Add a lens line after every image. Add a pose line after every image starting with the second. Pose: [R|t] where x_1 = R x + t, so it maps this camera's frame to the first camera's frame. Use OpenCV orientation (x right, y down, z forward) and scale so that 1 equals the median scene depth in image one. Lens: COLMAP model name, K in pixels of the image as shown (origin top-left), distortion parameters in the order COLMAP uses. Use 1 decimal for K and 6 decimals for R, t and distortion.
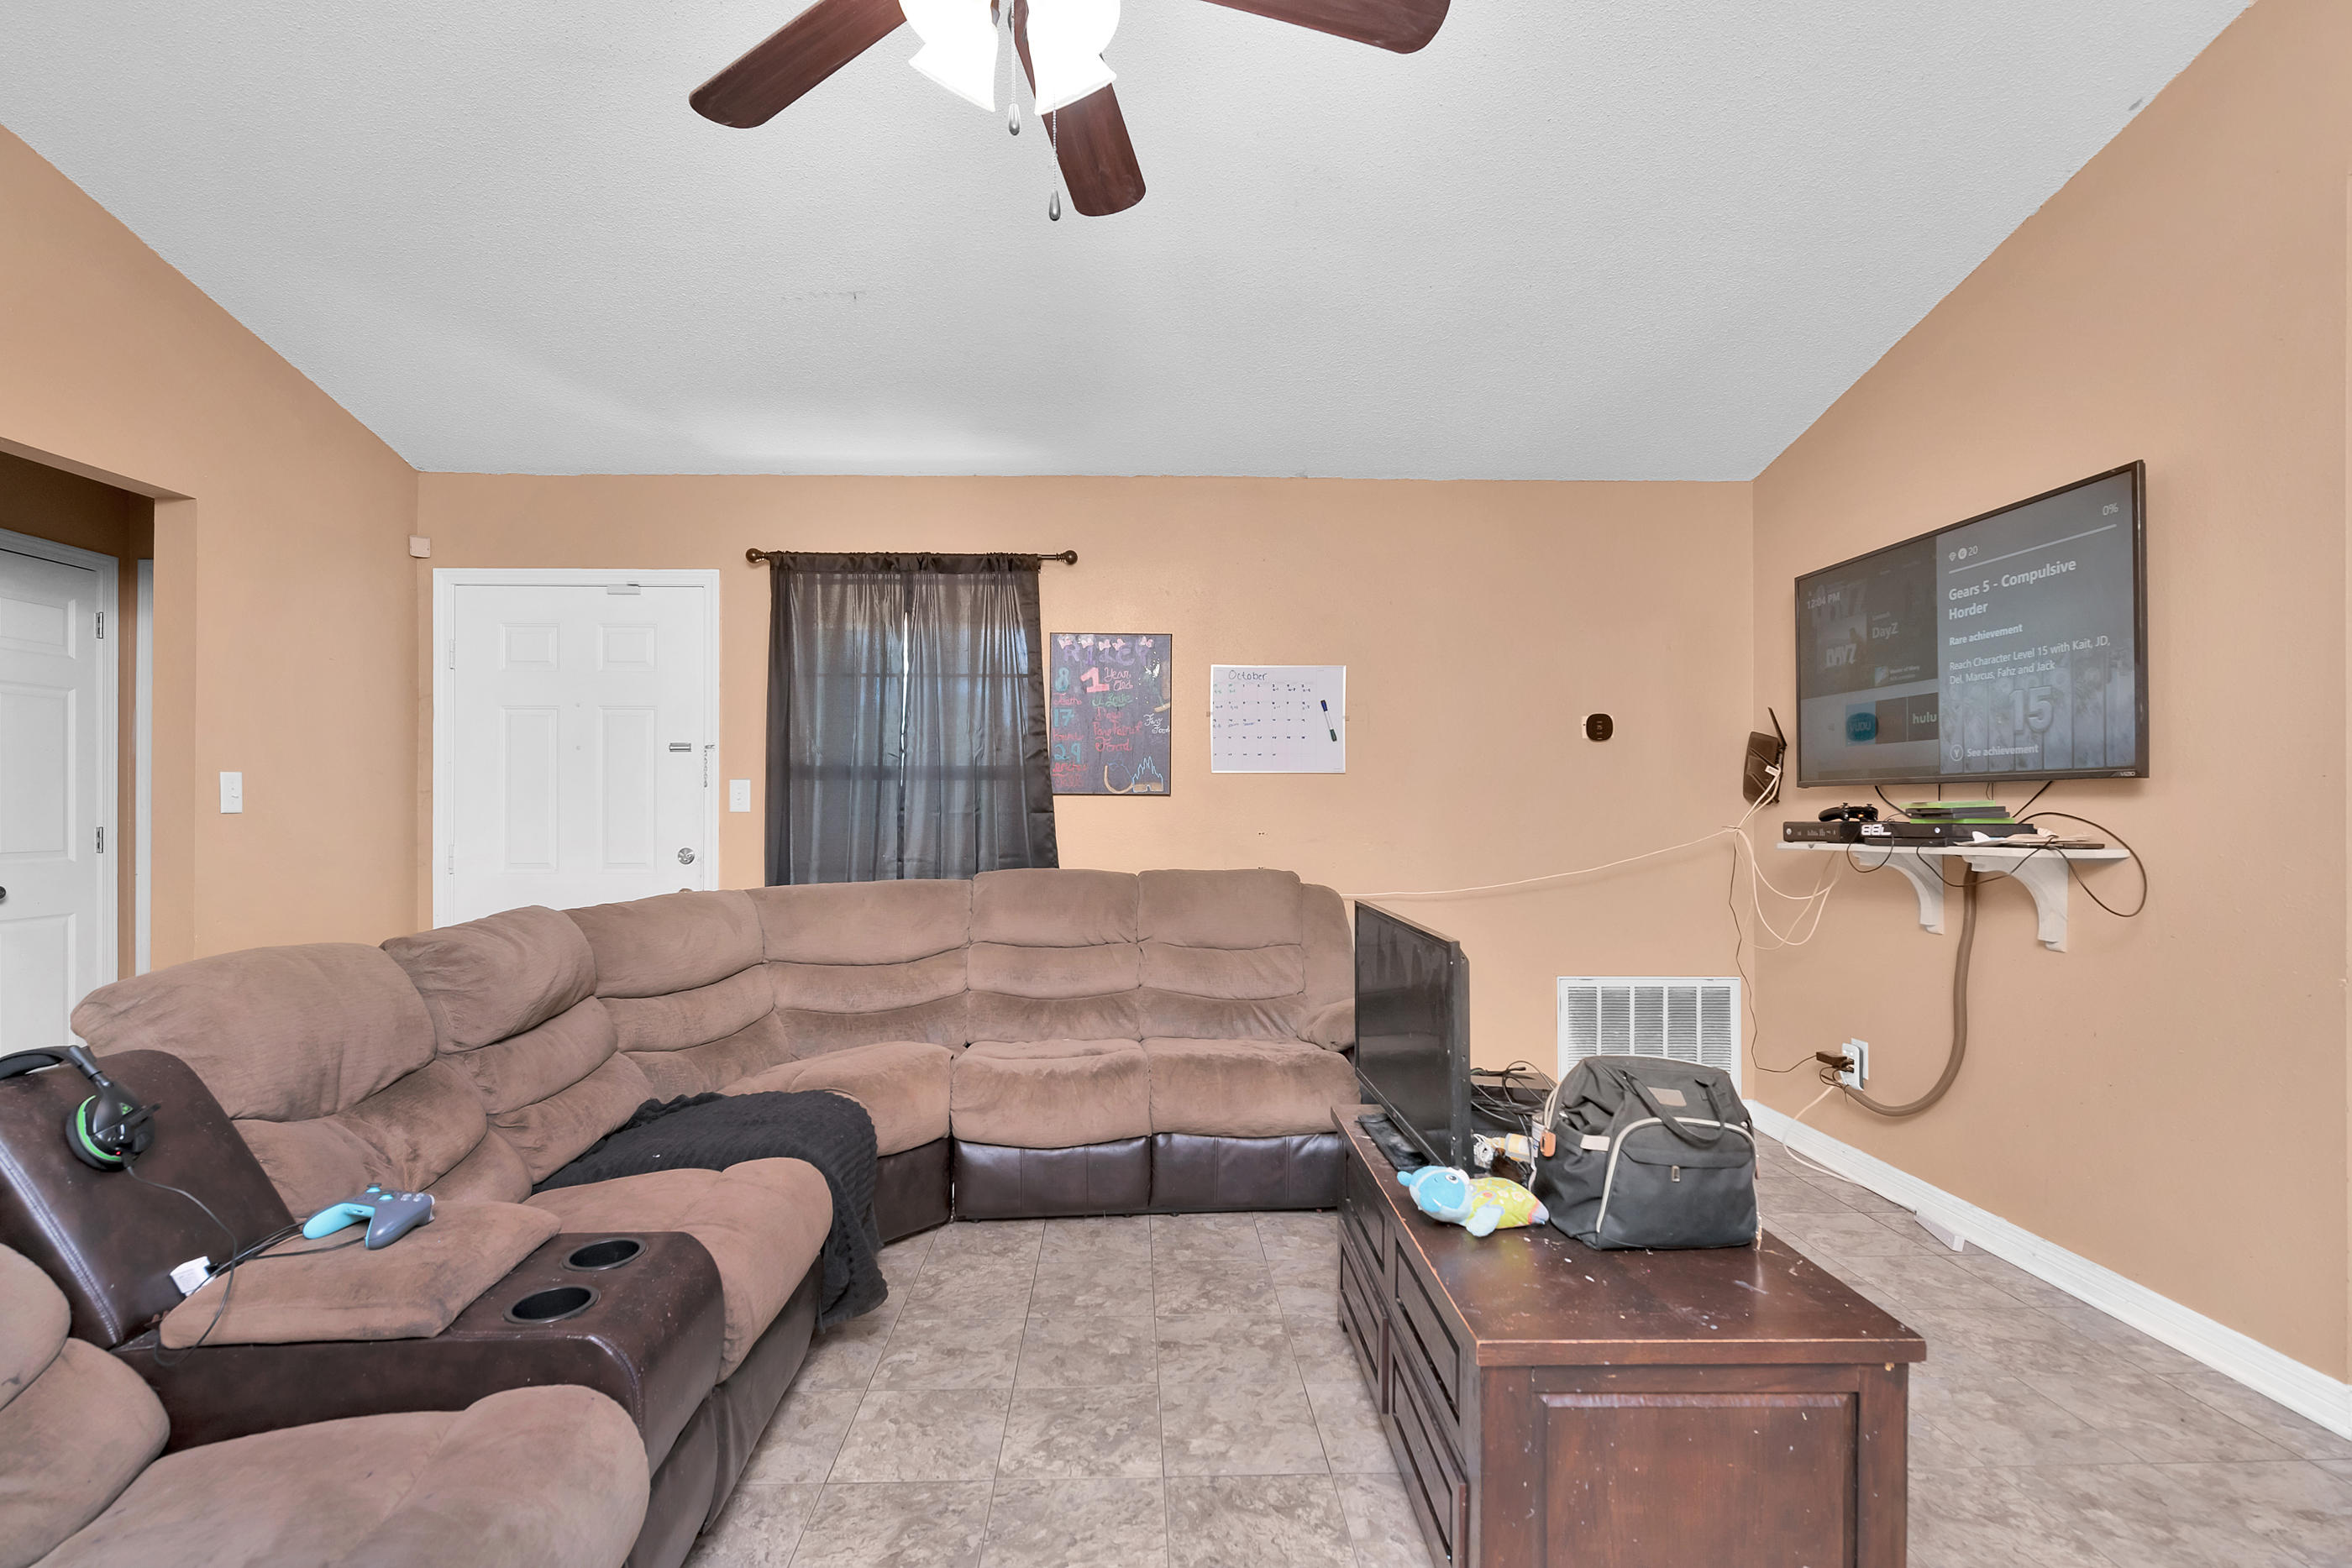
lens RADIAL K [[1077.3, 0, 1174.9], [0, 1077.3, 785.7], [0, 0, 1]] dist [0.001834, 0.000130]
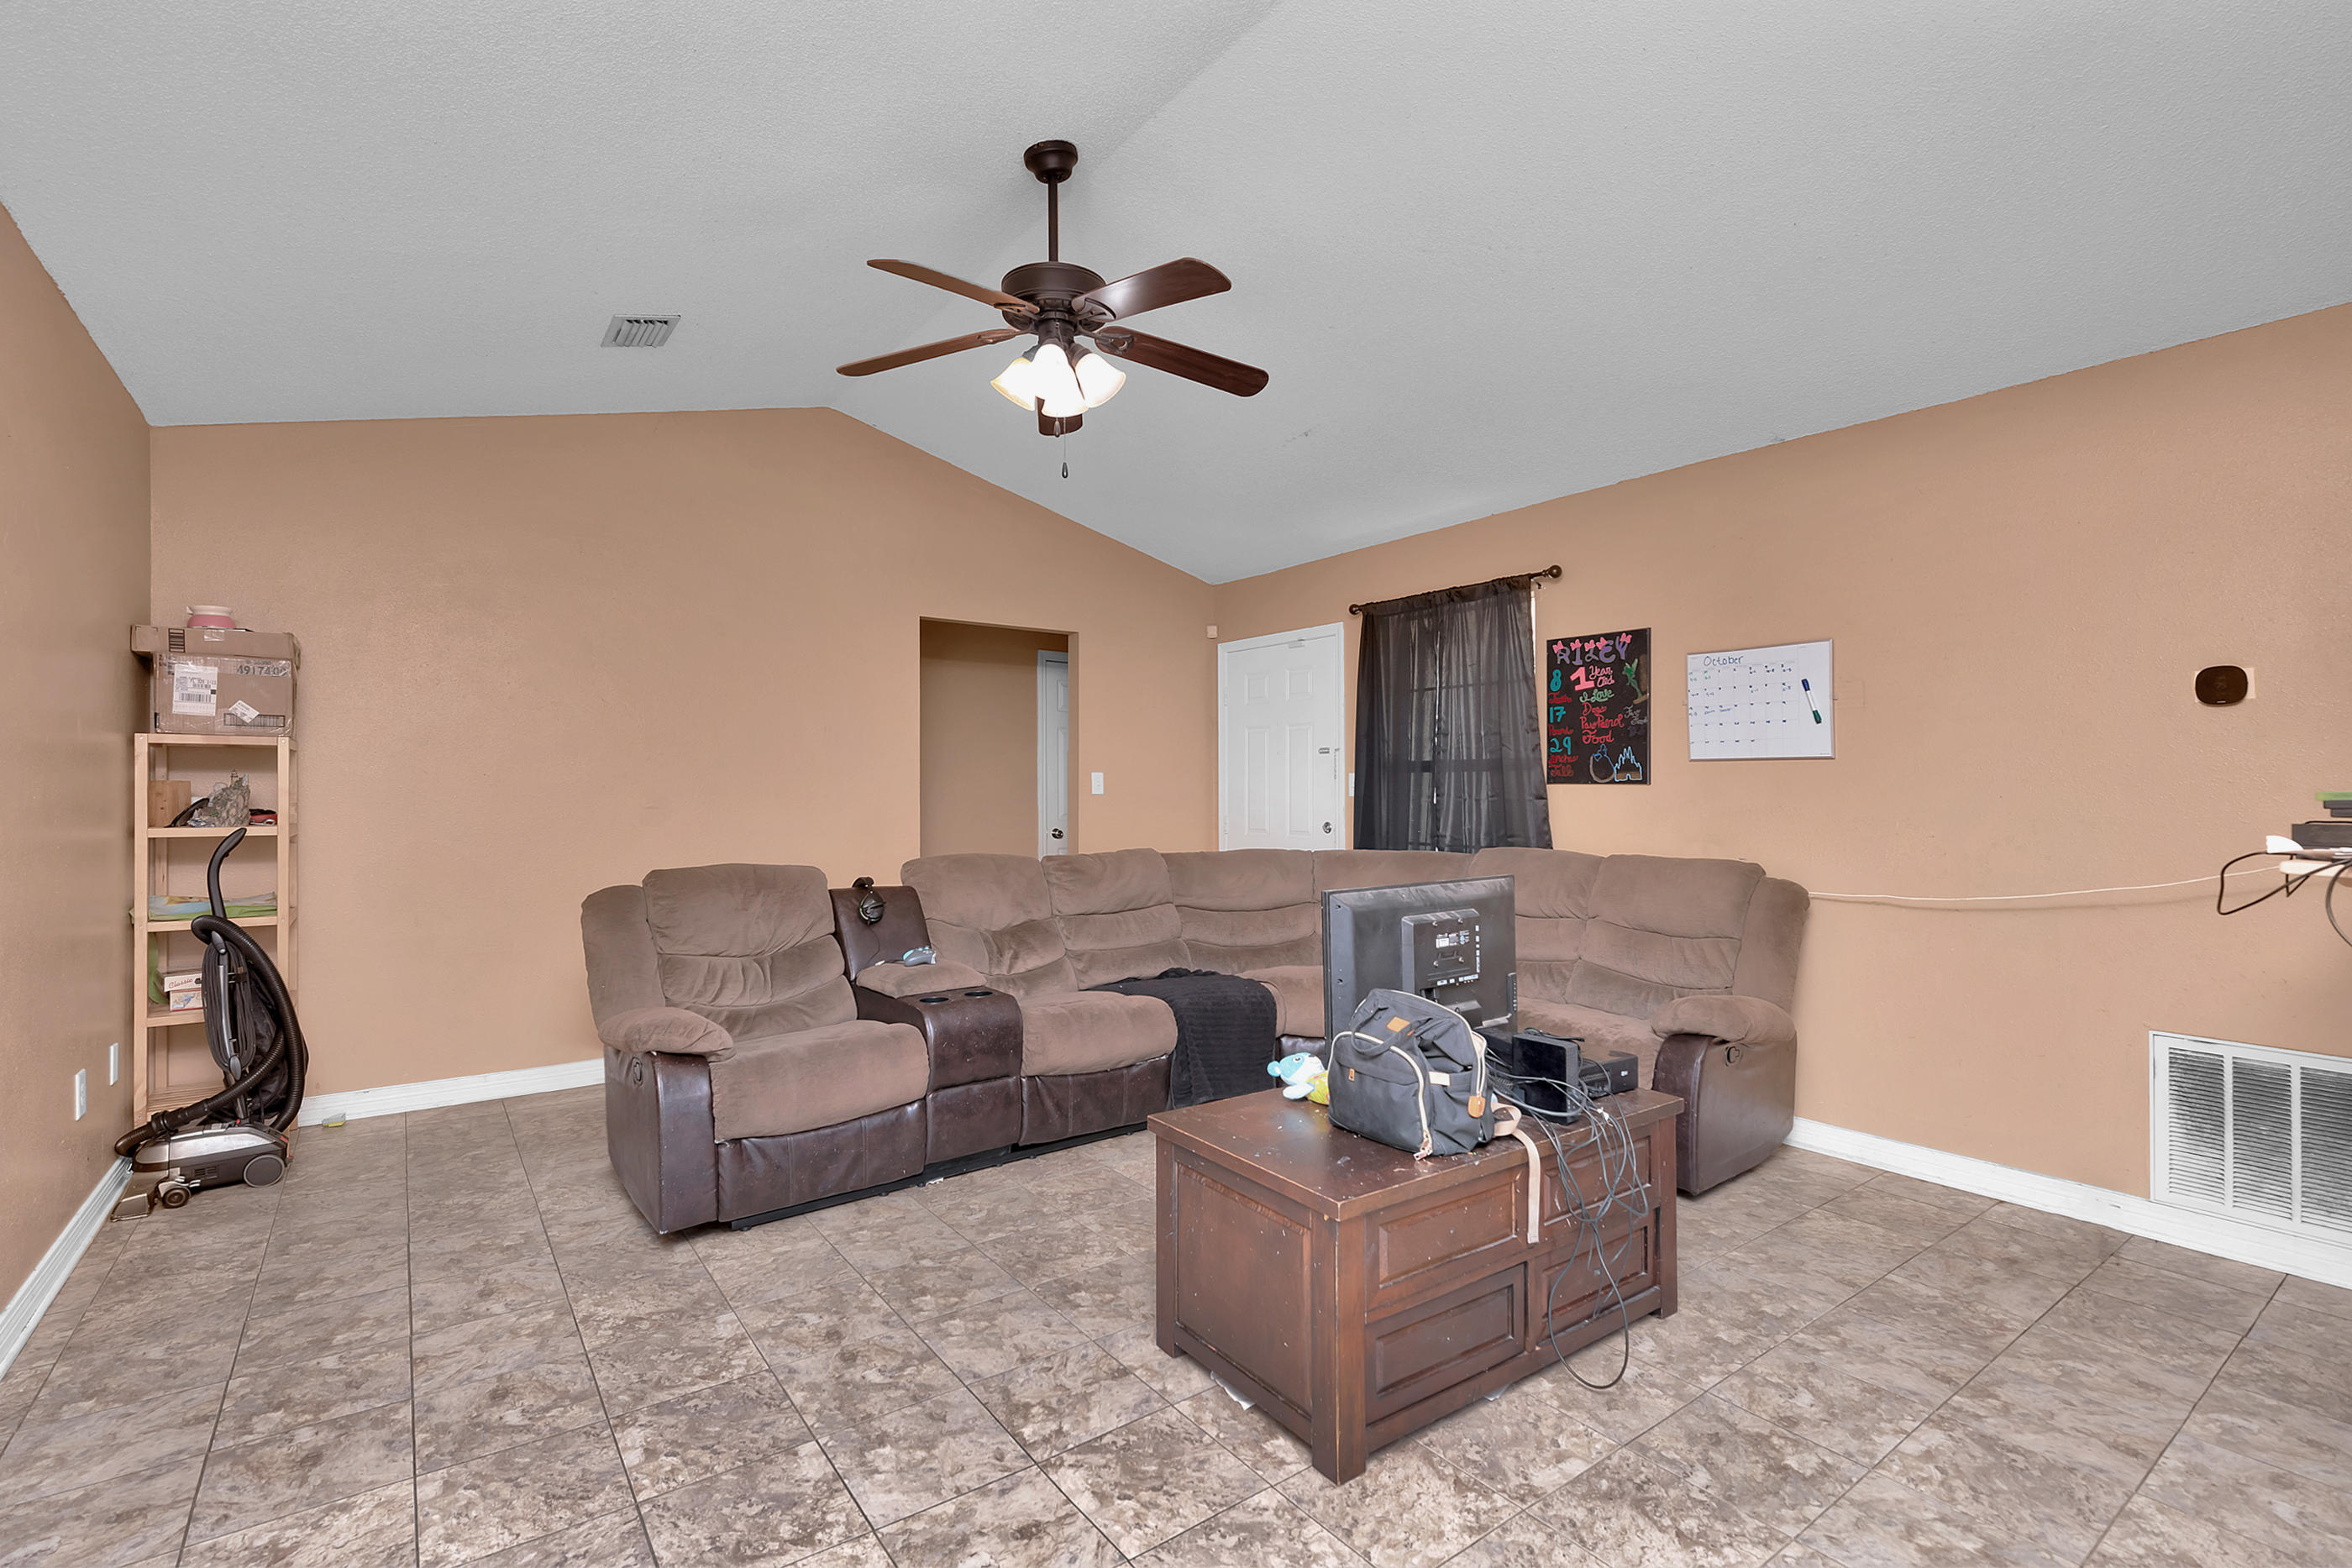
lens RADIAL K [[1077.3, 0, 1174.9], [0, 1077.3, 785.7], [0, 0, 1]] dist [0.001834, 0.000130]
pose [[0.563664, -0.002093, -0.826001, 0.596186], [0.007343, 0.999970, 0.002477, 0.004820], [0.825971, -0.007461, 0.563663, 0.042397]]
